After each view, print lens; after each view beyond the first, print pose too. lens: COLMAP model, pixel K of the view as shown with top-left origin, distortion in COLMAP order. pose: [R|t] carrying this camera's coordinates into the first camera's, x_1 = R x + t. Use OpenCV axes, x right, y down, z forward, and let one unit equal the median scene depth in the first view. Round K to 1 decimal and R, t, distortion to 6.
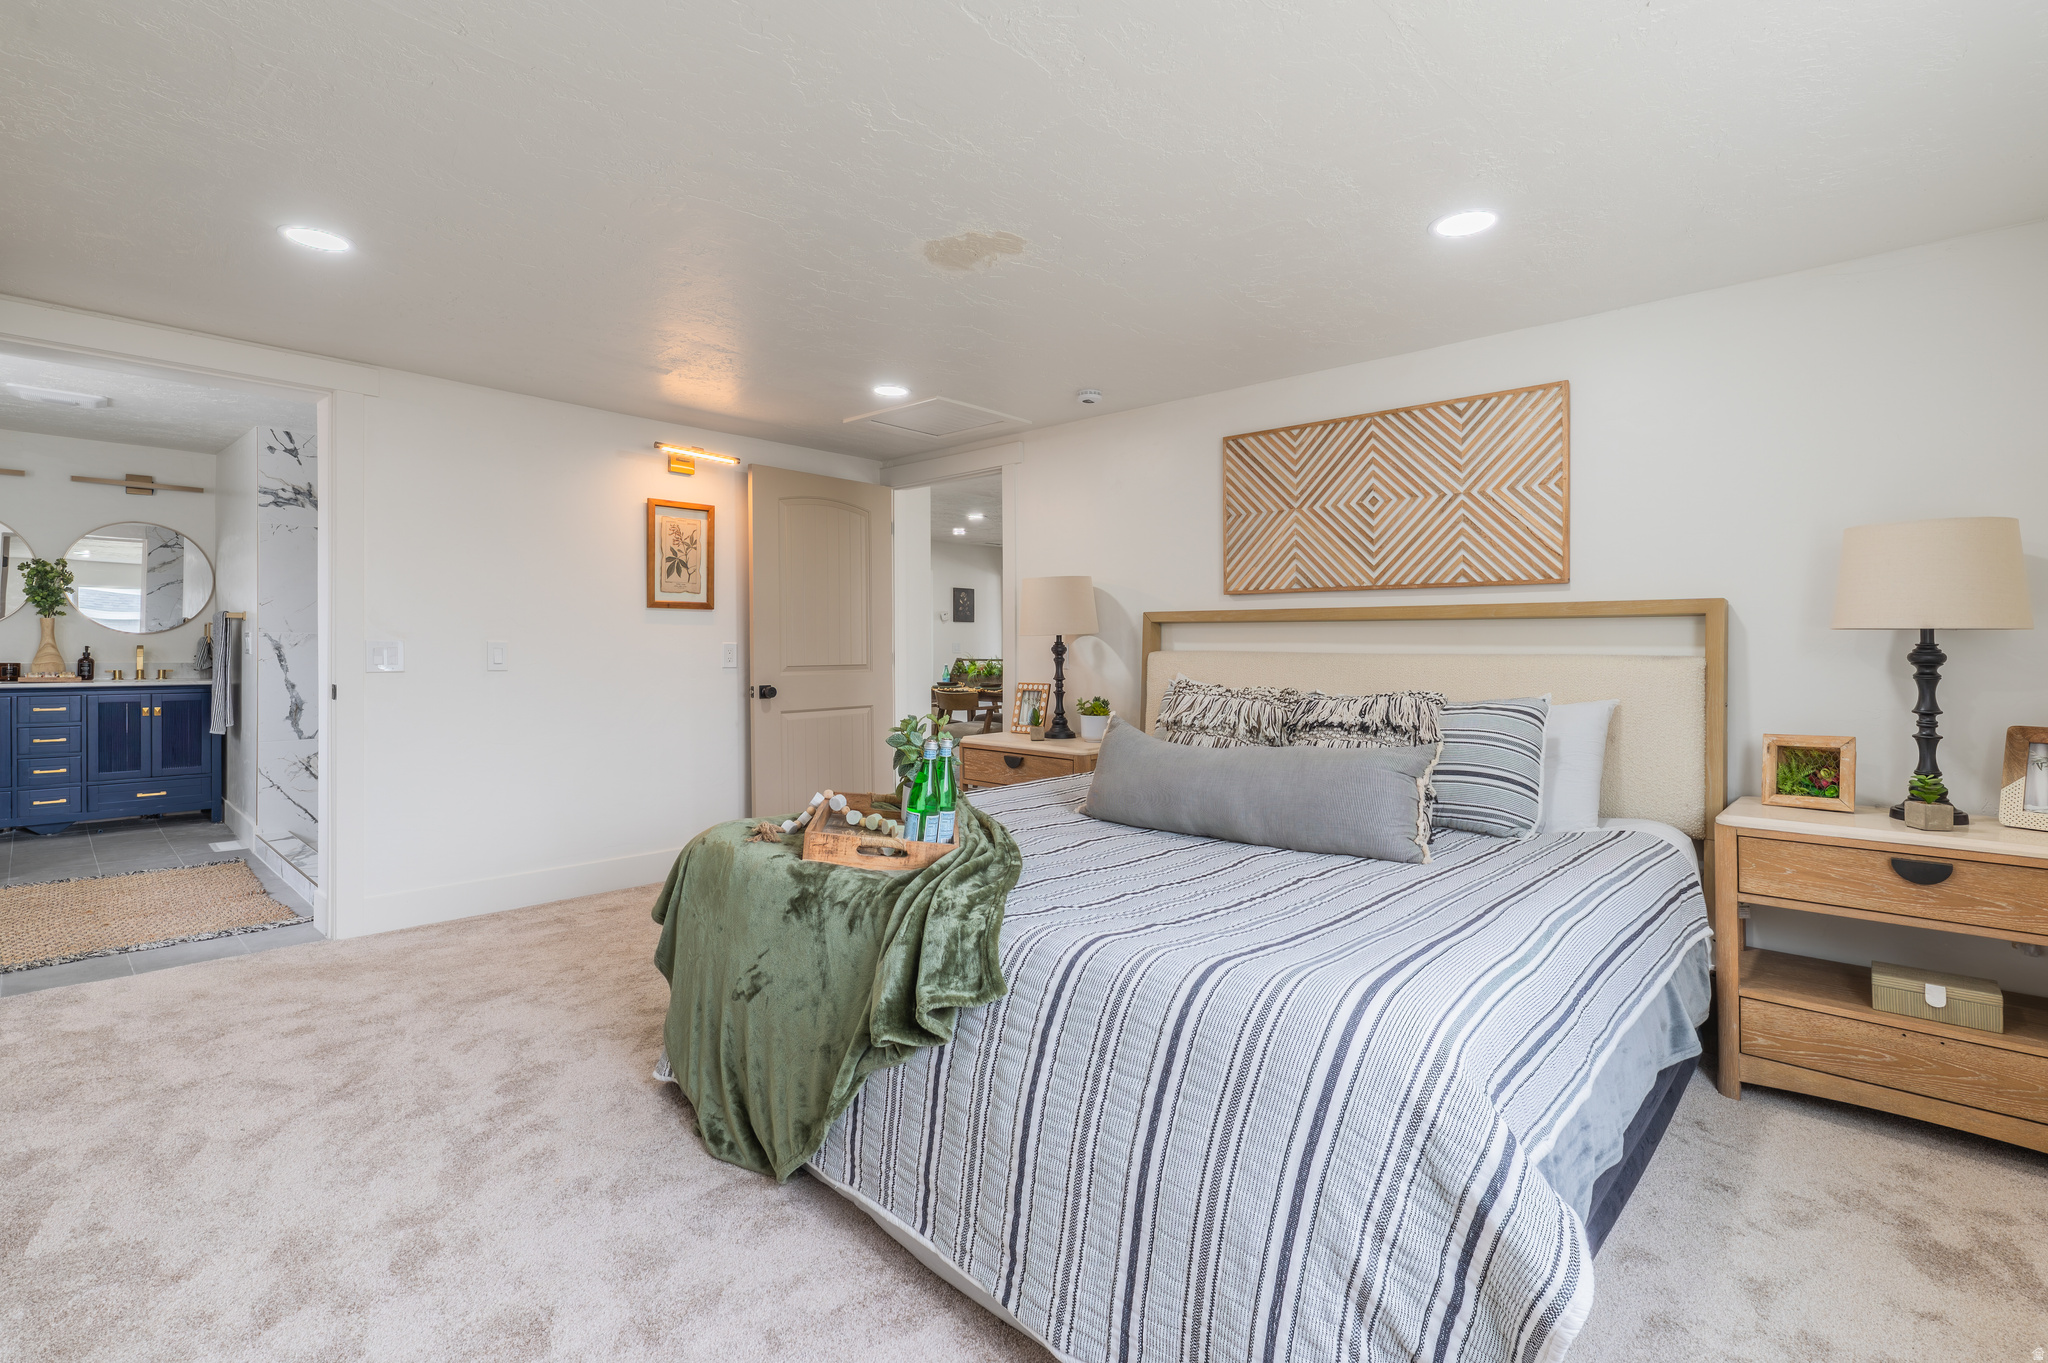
lens RADIAL K [[937.0, 0, 1142.2], [0, 937.0, 684.2], [0, 0, 1]] dist [0.000224, 0.000098]
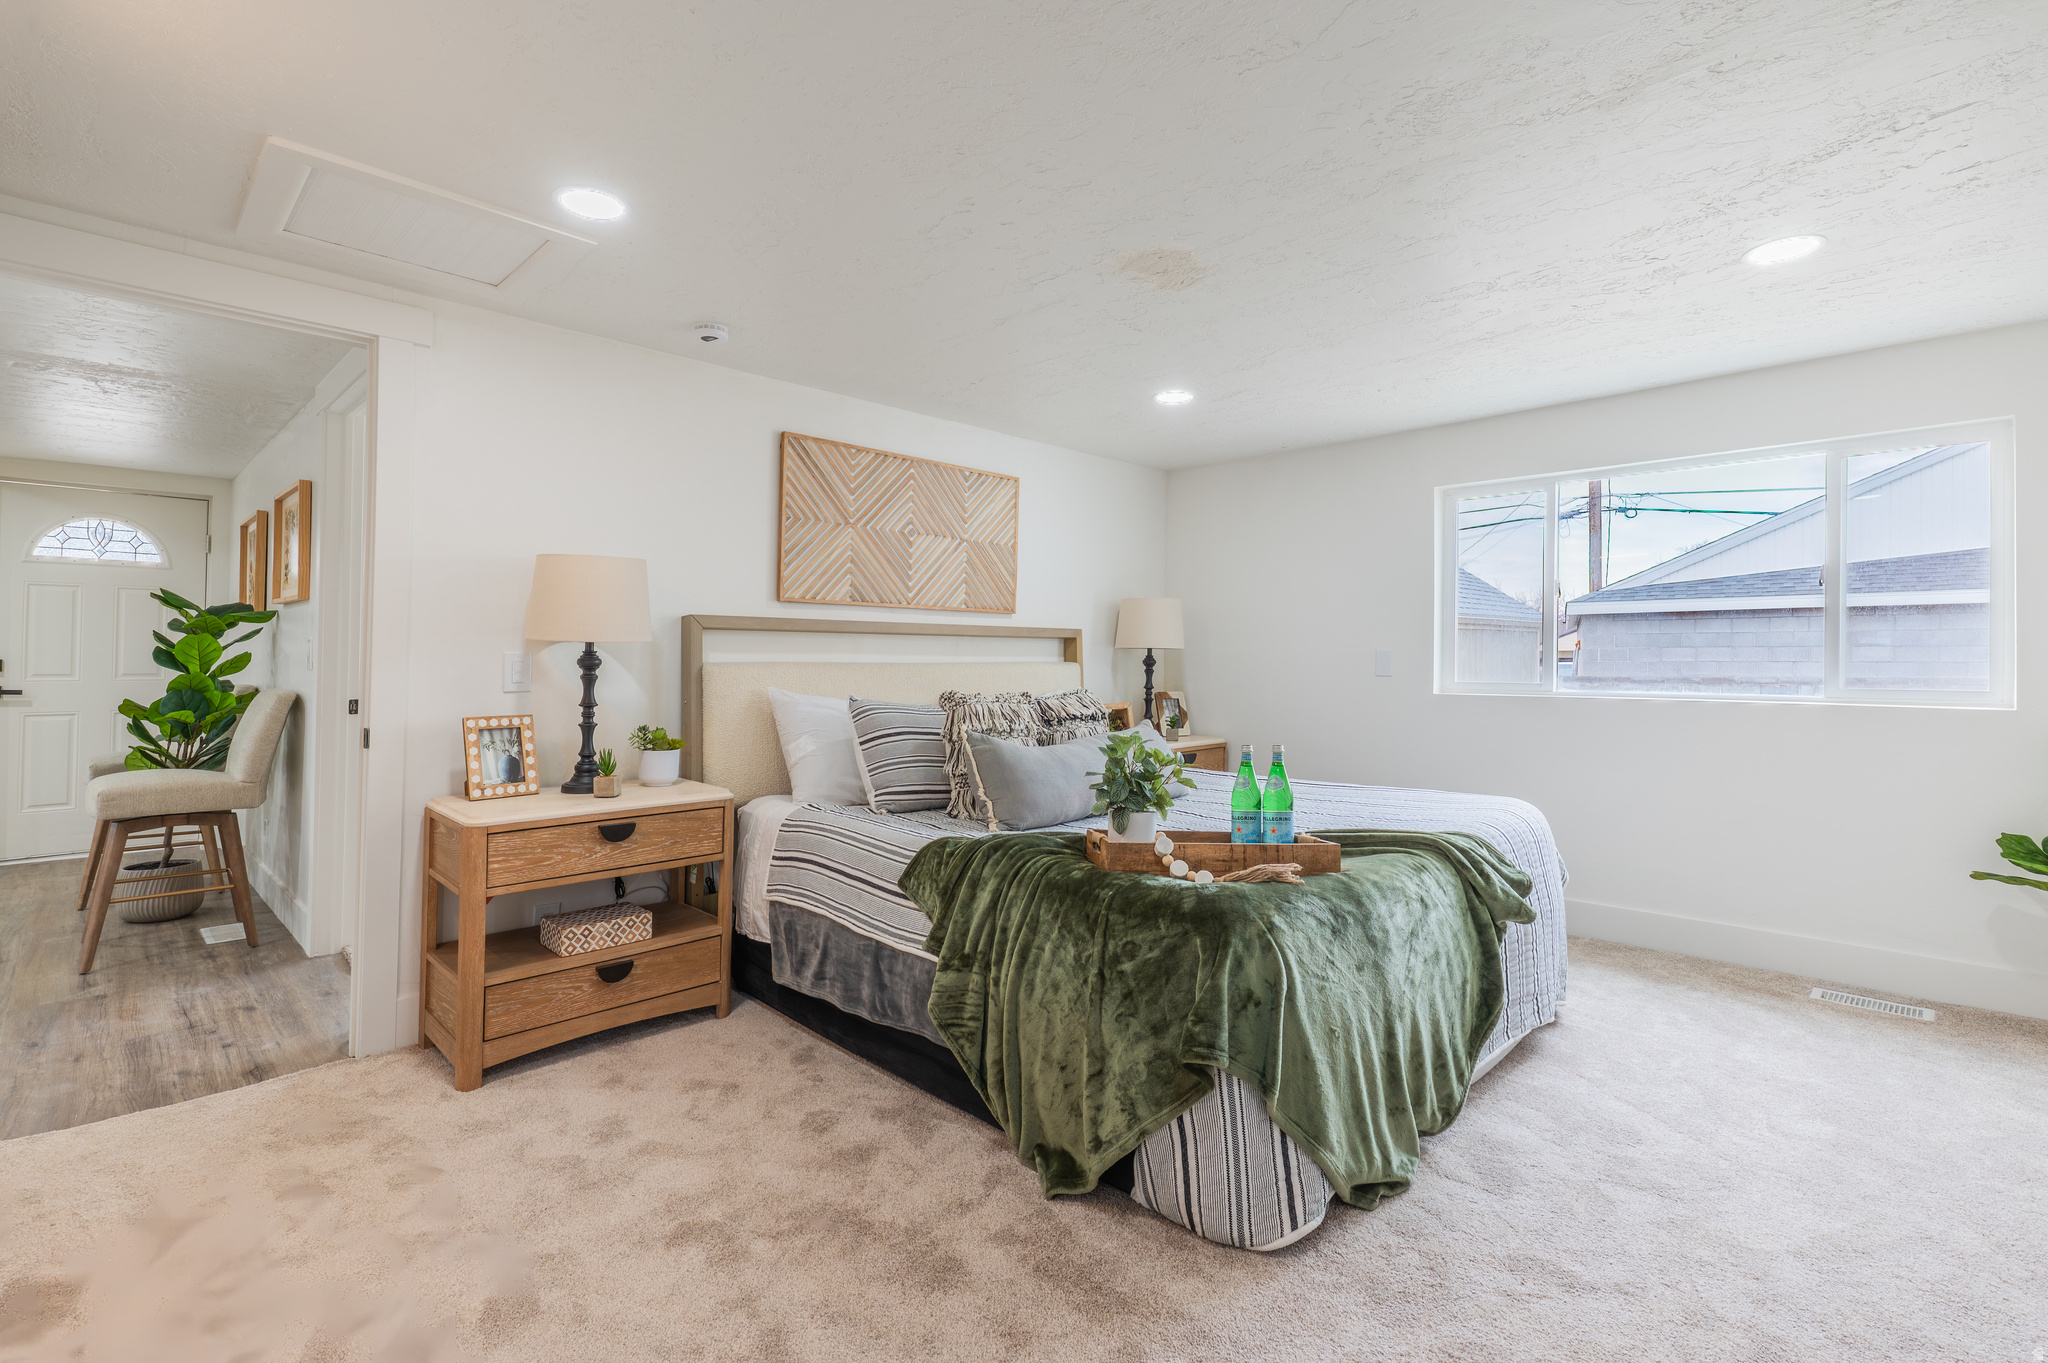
lens RADIAL K [[933.7, 0, 1036.9], [0, 933.7, 656.0], [0, 0, 1]] dist [0.000911, 0.000766]
pose [[0.085916, -0.003463, 0.996296, -0.797373], [0.036454, 0.999335, 0.000330, -0.032083], [-0.995635, 0.036291, 0.085985, 0.664423]]
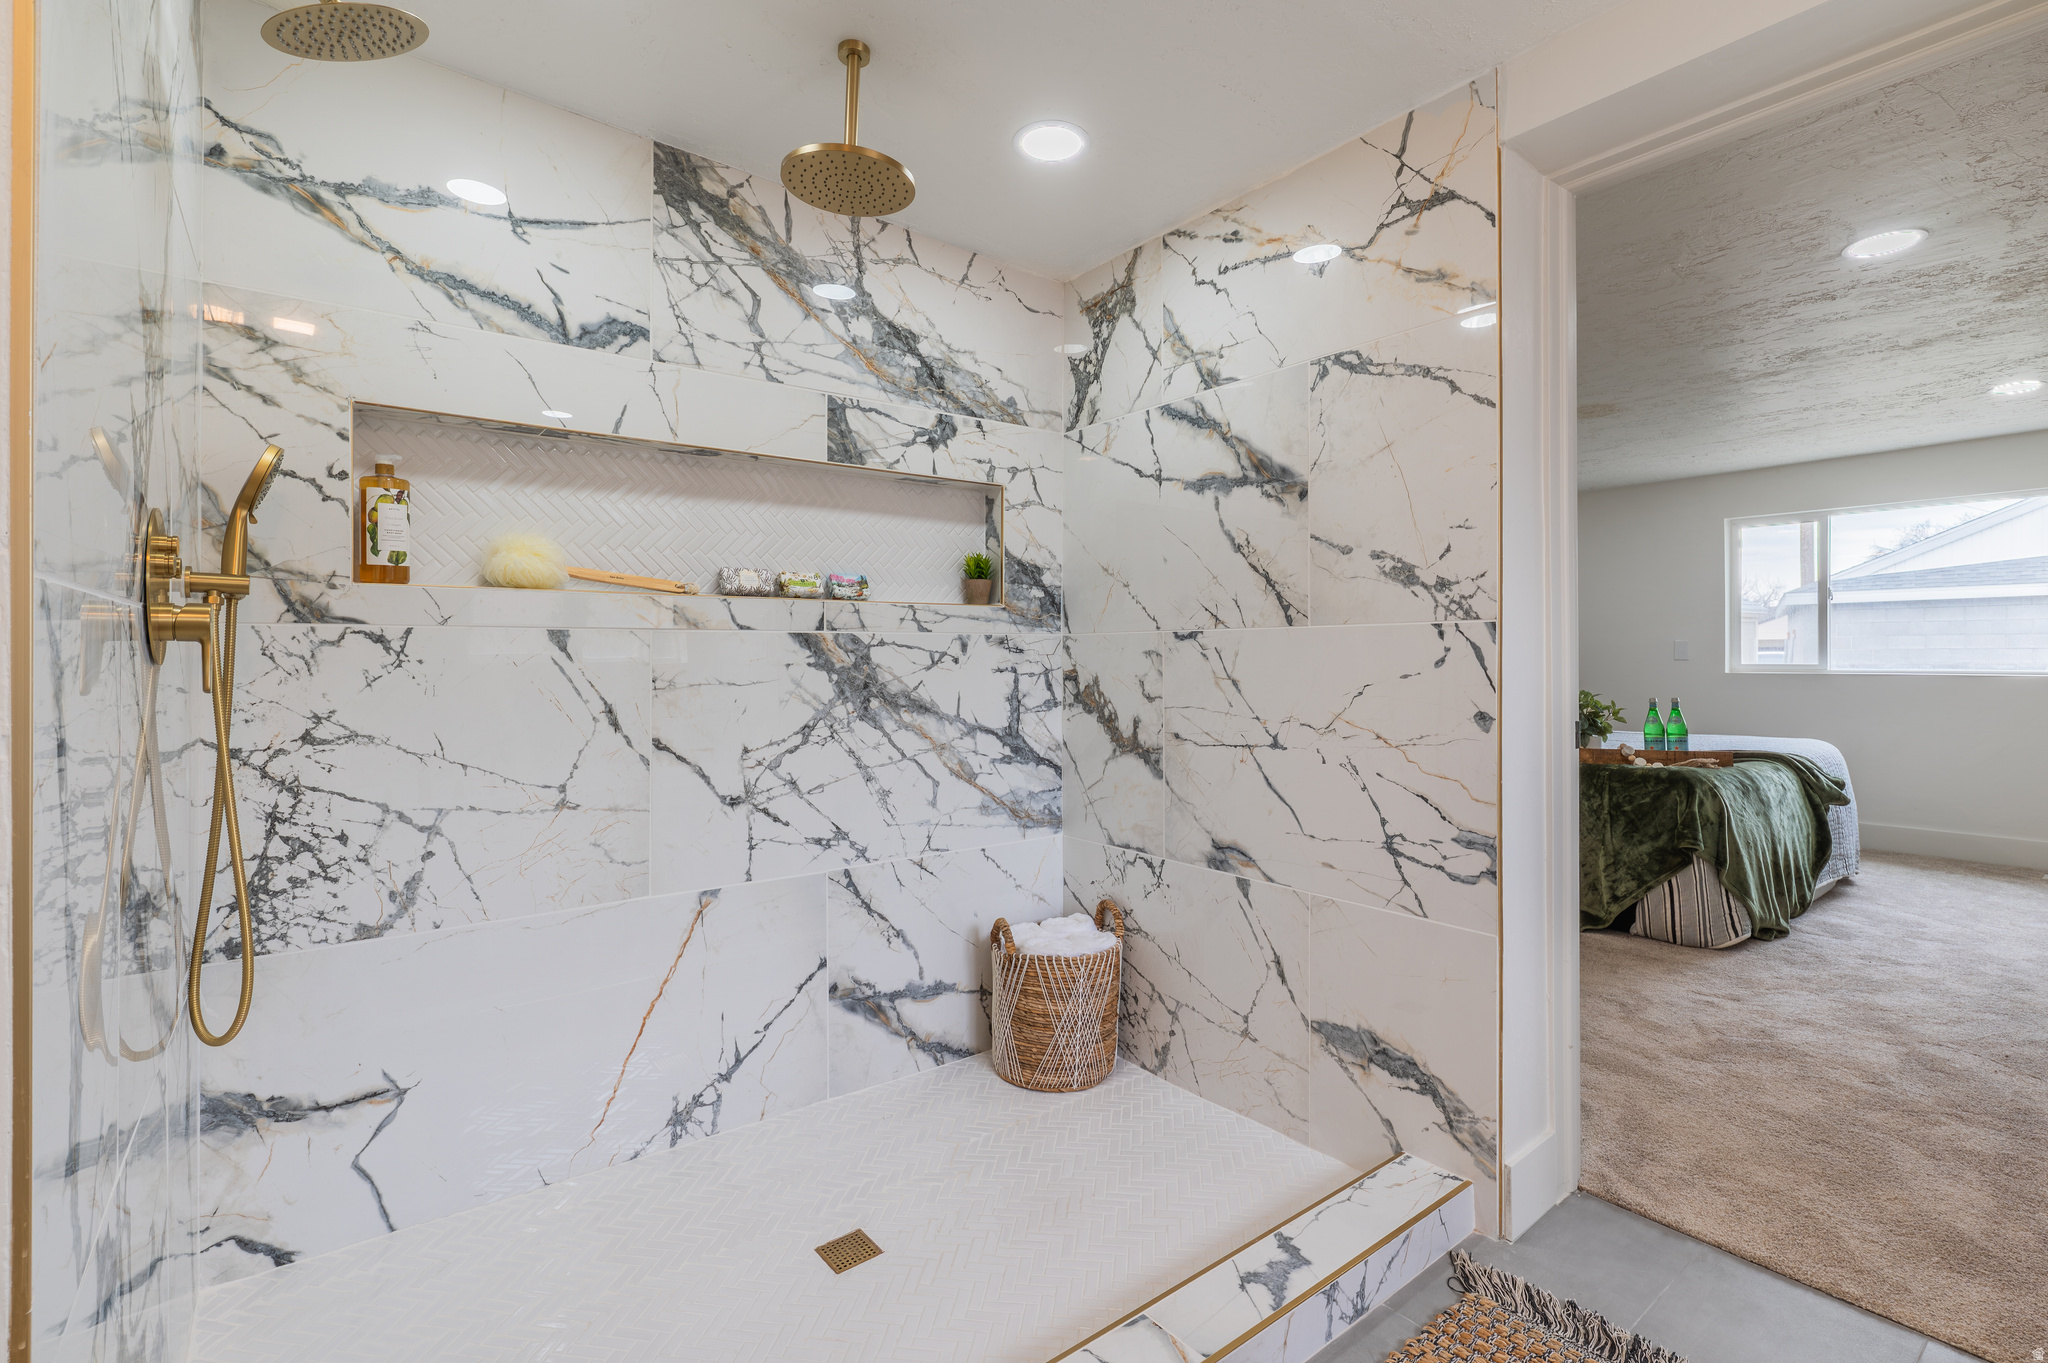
lens RADIAL K [[933.7, 0, 1036.9], [0, 933.7, 656.0], [0, 0, 1]] dist [0.000911, 0.000766]
pose [[0.220907, -0.009575, 0.975248, -1.757840], [0.045122, 0.998981, -0.000412, -0.054054], [-0.974250, 0.044096, 0.221115, 1.304191]]
